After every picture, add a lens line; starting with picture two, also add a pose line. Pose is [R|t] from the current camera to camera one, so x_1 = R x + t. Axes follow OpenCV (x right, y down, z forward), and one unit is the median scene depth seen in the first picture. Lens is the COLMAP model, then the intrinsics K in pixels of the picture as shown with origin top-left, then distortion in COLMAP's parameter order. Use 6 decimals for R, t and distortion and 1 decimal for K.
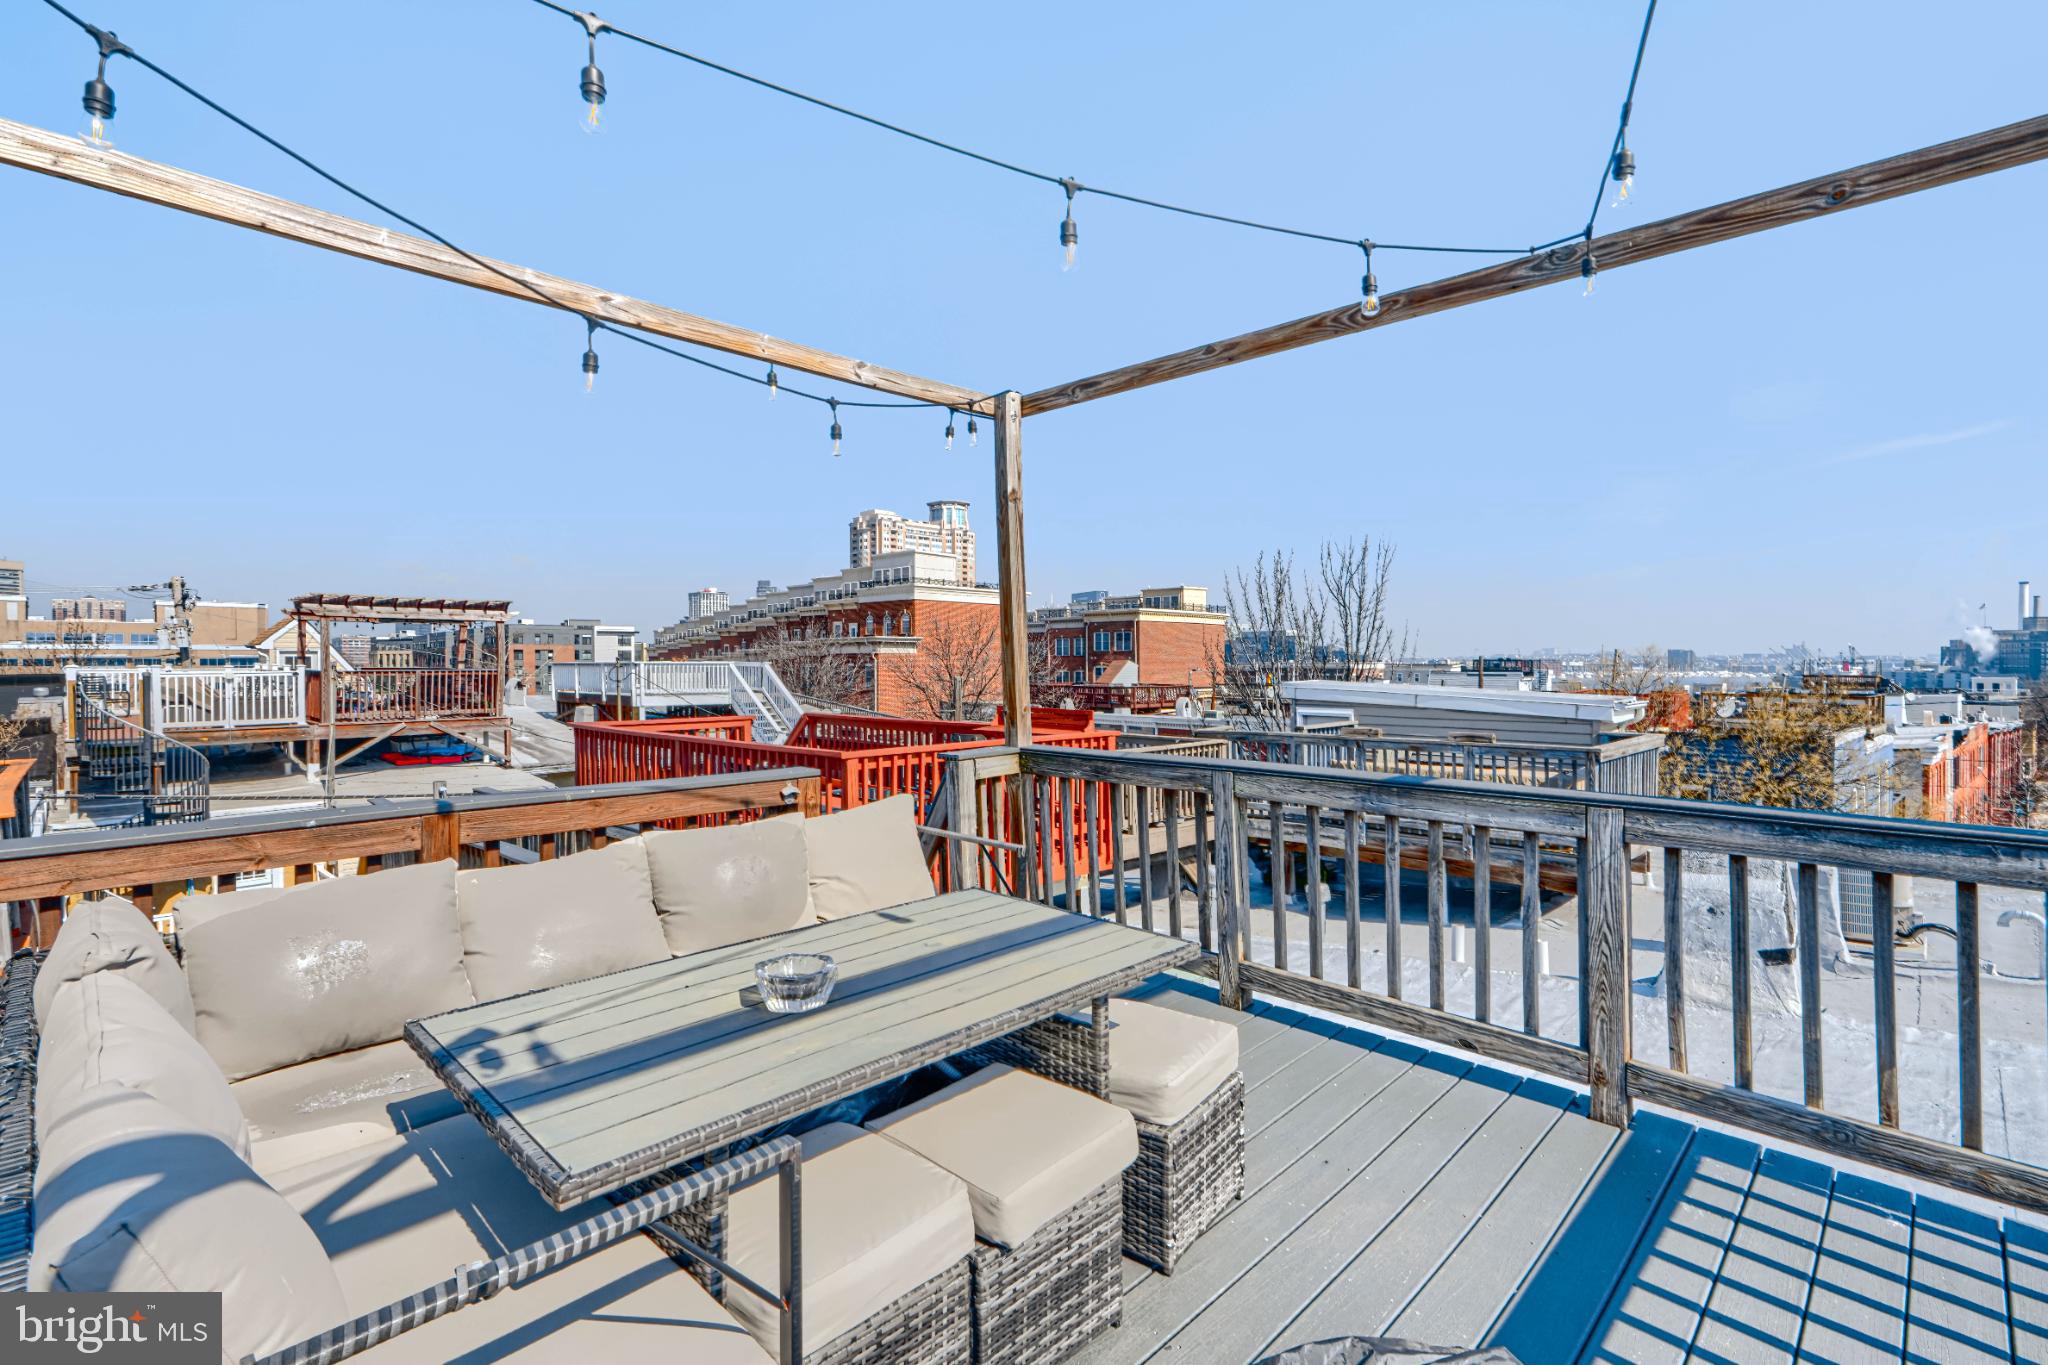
lens RADIAL K [[934.2, 0, 1024.9], [0, 934.2, 685.7], [0, 0, 1]] dist [-0.000880, 0.000781]
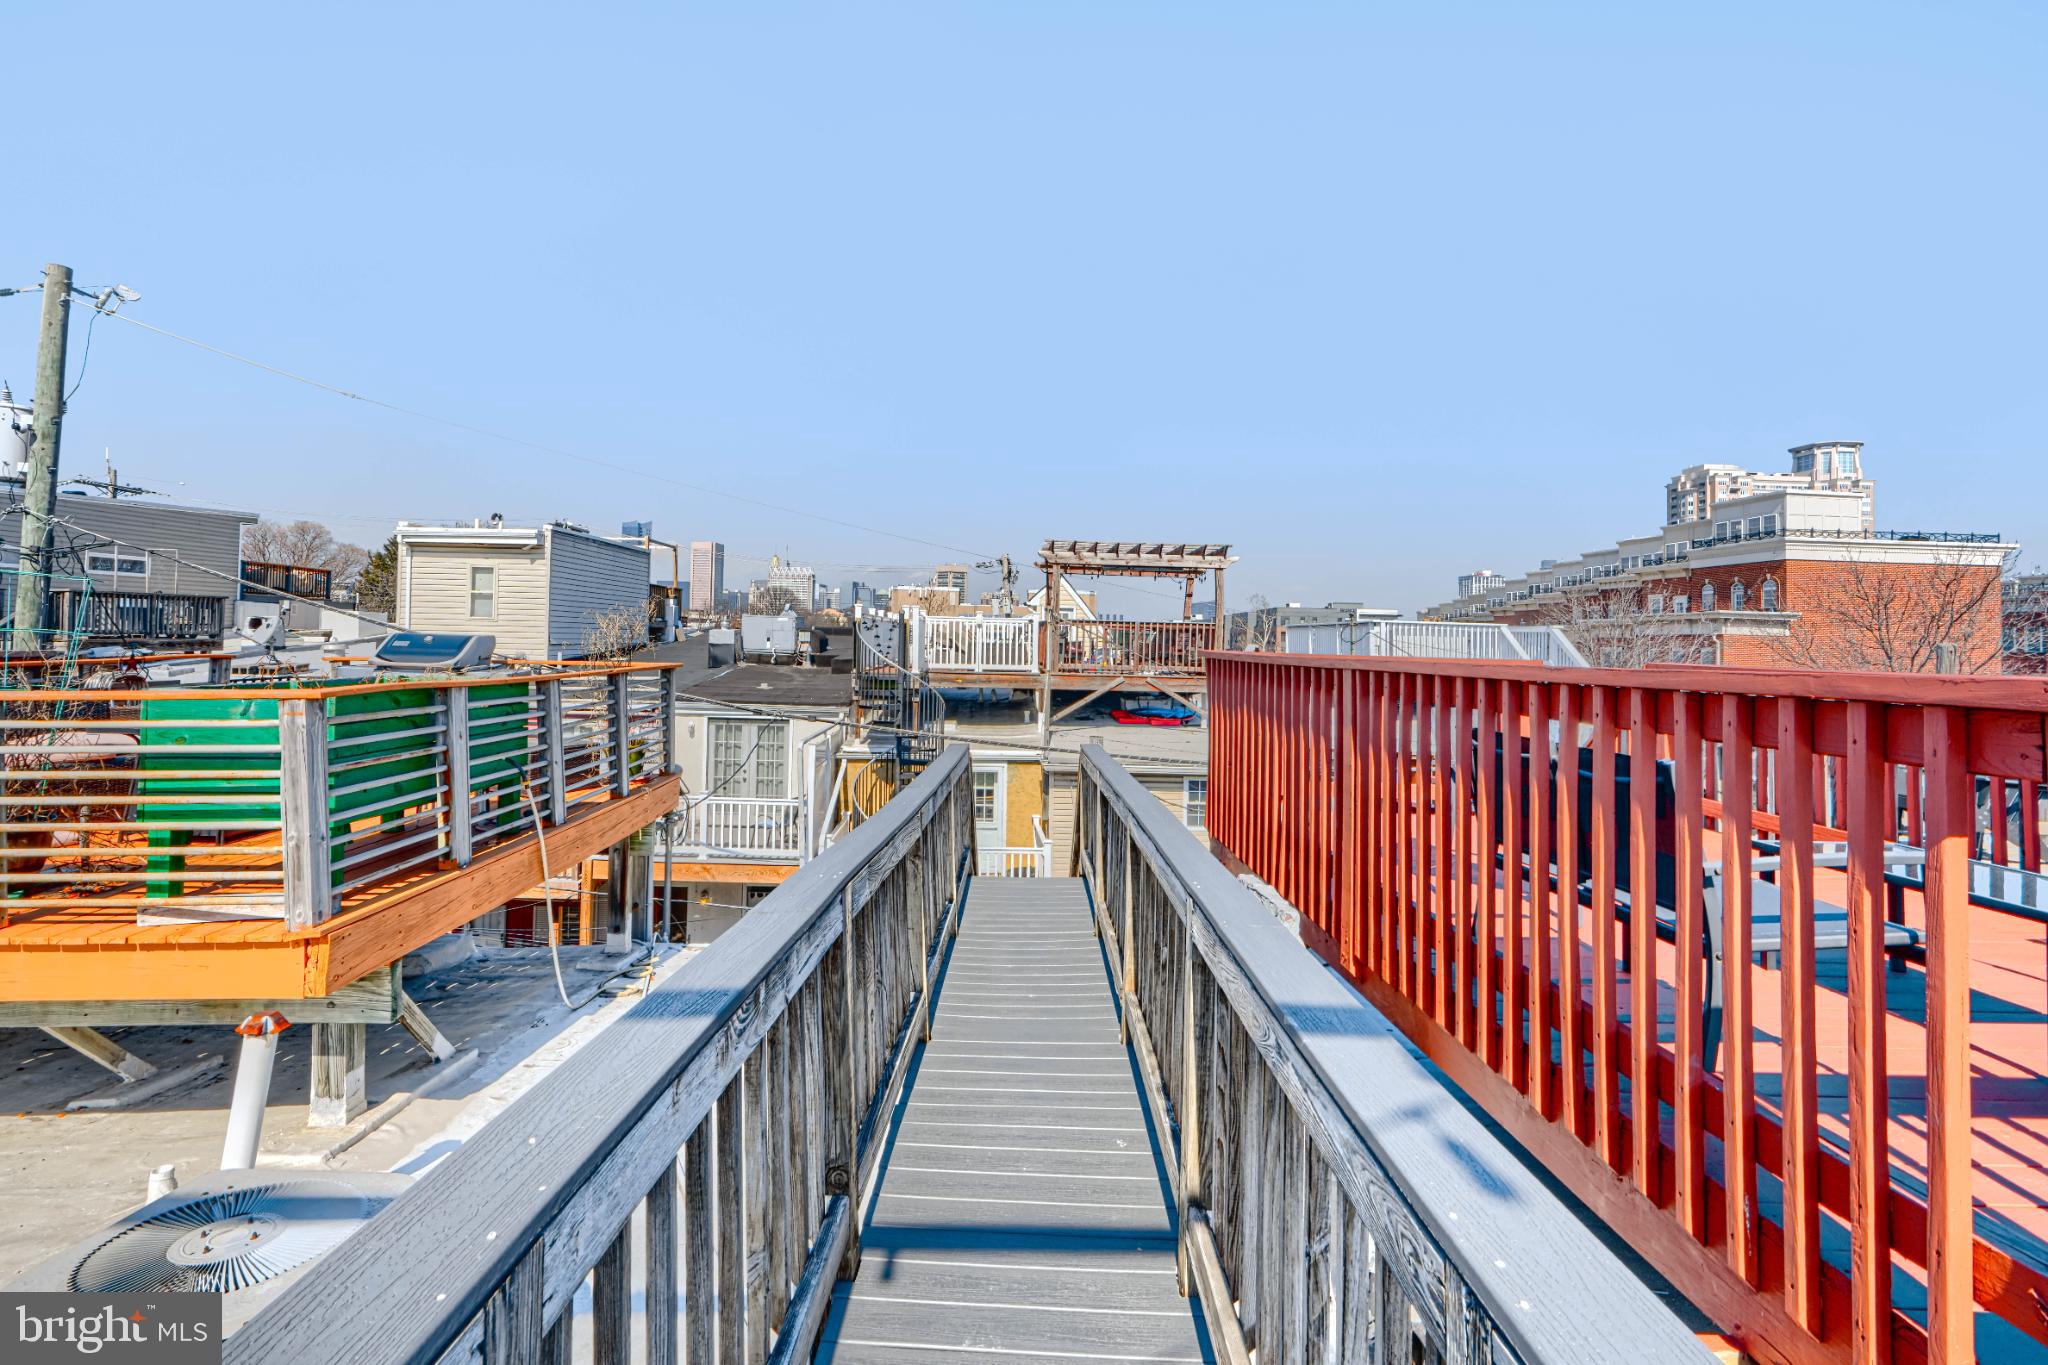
lens RADIAL K [[890.1, 0, 1023.9], [0, 890.1, 614.4], [0, 0, 1]] dist [0.000133, 0.000038]
pose [[0.694811, -0.013276, -0.719070, -0.098531], [-0.040907, 0.997481, -0.057944, 0.035178], [0.718028, 0.069675, 0.692518, 0.328343]]
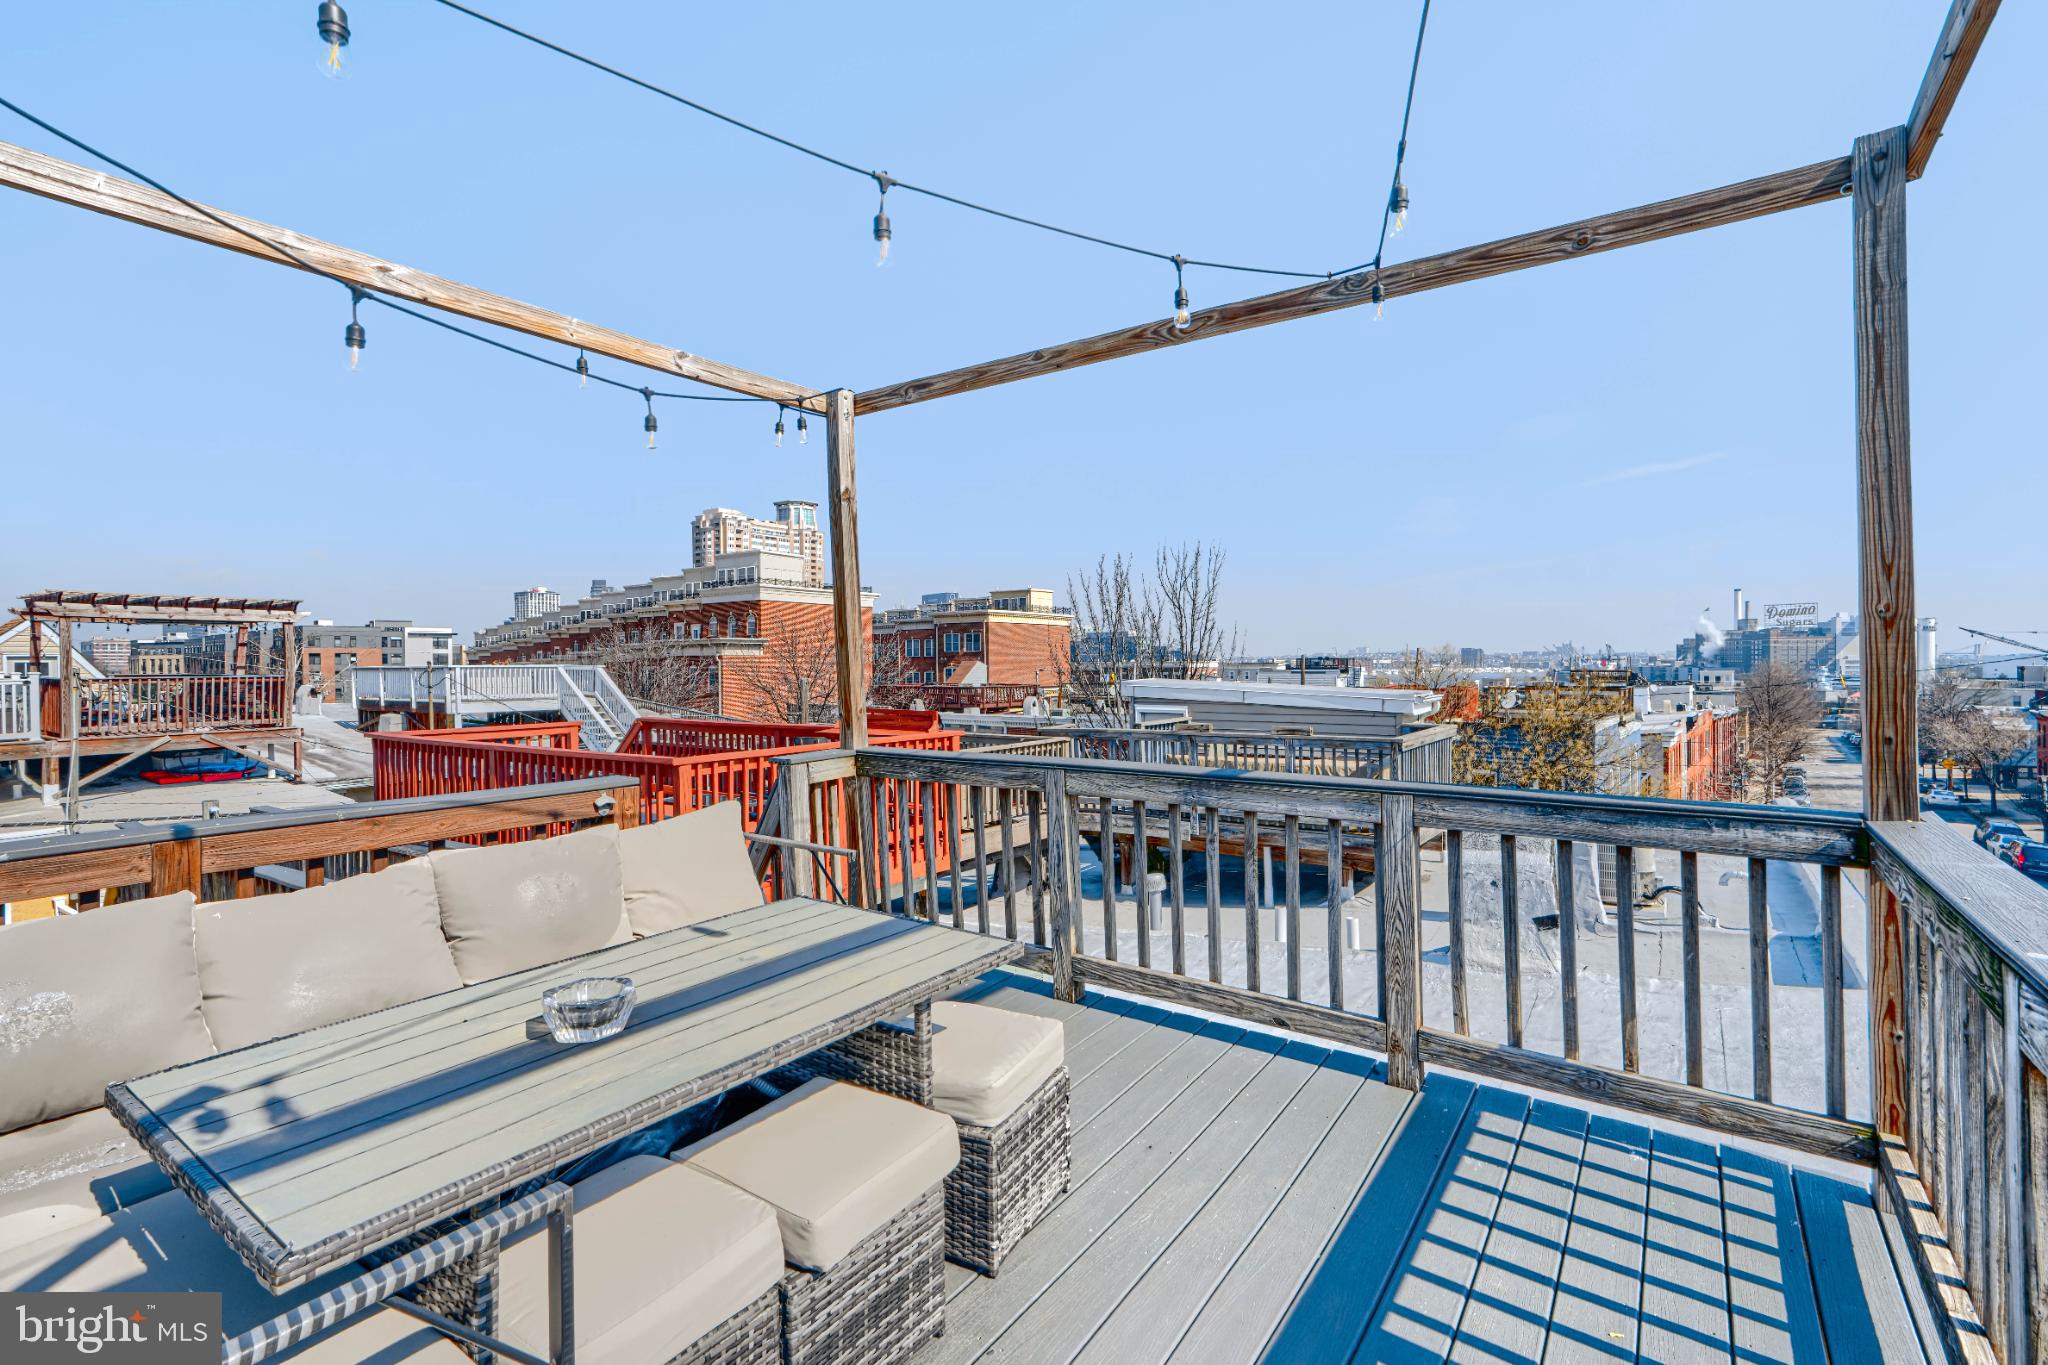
lens RADIAL K [[921.3, 0, 1023.7], [0, 921.3, 682.2], [0, 0, 1]] dist [0.000363, 0.000012]
pose [[0.987473, -0.010019, 0.157467, 0.004051], [0.010673, 0.999938, -0.003307, -0.000071], [-0.157425, 0.004946, 0.987519, 0.002214]]
